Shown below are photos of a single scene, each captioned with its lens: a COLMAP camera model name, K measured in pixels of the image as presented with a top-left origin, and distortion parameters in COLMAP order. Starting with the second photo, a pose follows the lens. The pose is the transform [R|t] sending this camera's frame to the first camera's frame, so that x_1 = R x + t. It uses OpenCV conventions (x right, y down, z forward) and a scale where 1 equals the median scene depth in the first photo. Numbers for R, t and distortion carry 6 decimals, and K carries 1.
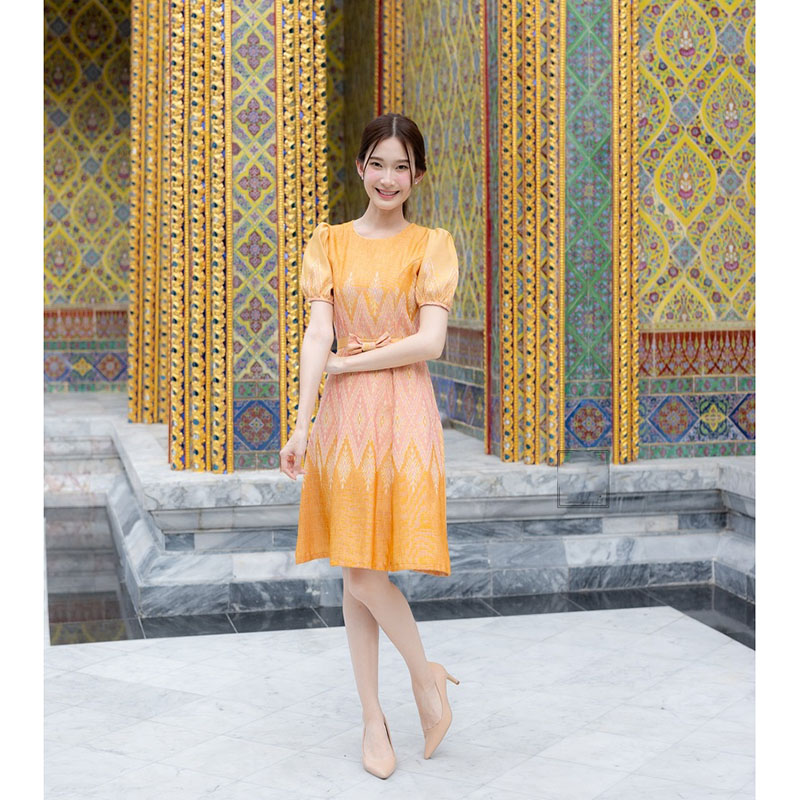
lens RADIAL K [[1395.1, 0, 333.0], [0, 1395.1, 423.3], [0, 0, 1]] dist [-0.021164, 0.056904]
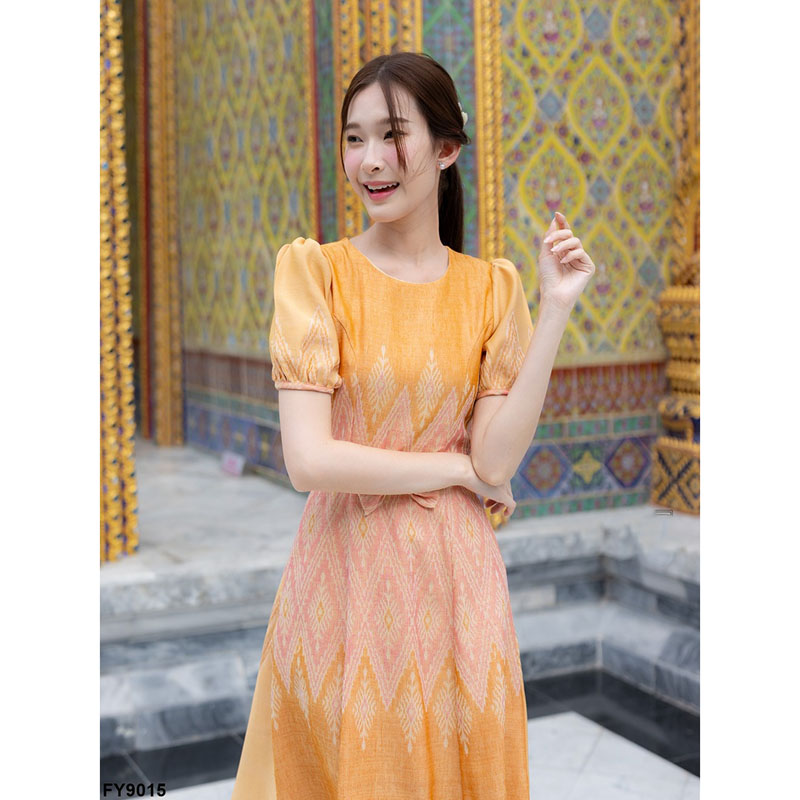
lens RADIAL K [[1300.2, 0, 345.3], [0, 1300.2, 363.7], [0, 0, 1]] dist [-0.014602, 0.017077]
pose [[0.975372, -0.024757, 0.219173, -0.044477], [0.033699, 0.998741, -0.037157, -0.044232], [-0.217977, 0.043628, 0.974978, 0.269325]]
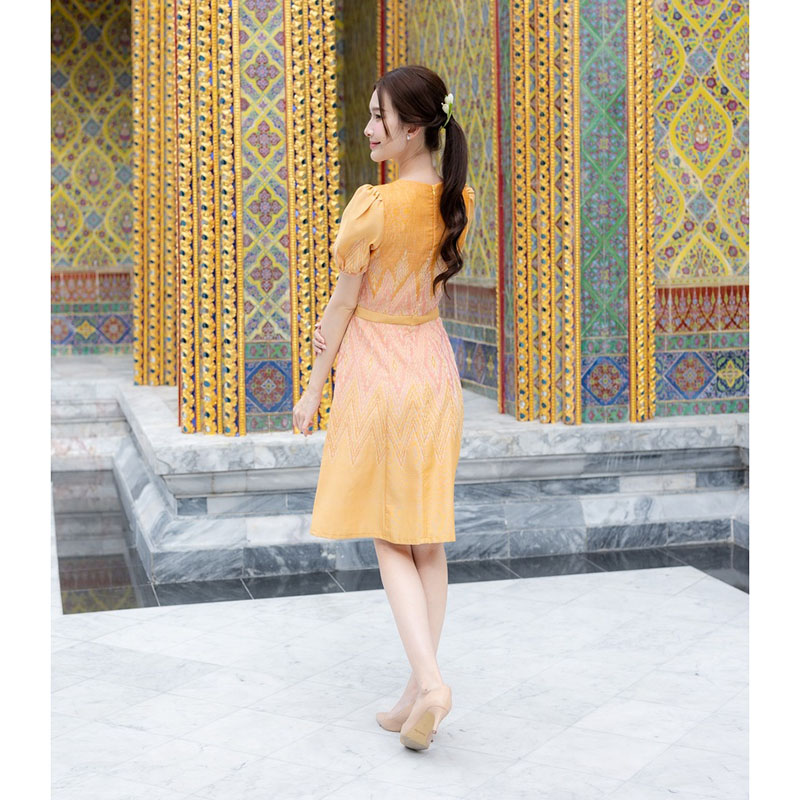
lens RADIAL K [[1370.9, 0, 334.9], [0, 1370.9, 400.8], [0, 0, 1]] dist [-0.015365, 0.027810]
pose [[0.999924, -0.011441, 0.004503, -0.011981], [0.011381, 0.999850, 0.013070, -0.000753], [-0.004652, -0.013017, 0.999904, 0.033269]]
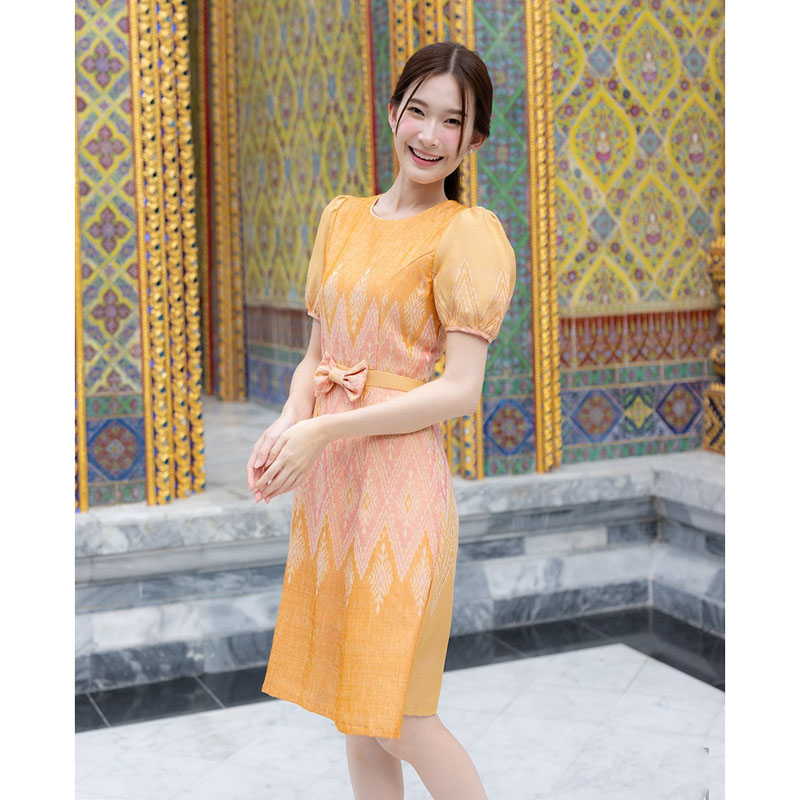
lens RADIAL K [[1366.0, 0, 342.9], [0, 1366.0, 344.2], [0, 0, 1]] dist [-0.016927, 0.101037]
pose [[0.985162, -0.031549, 0.168705, -0.054004], [0.036934, 0.998900, -0.028878, -0.029976], [-0.167608, 0.034680, 0.985243, 0.197308]]
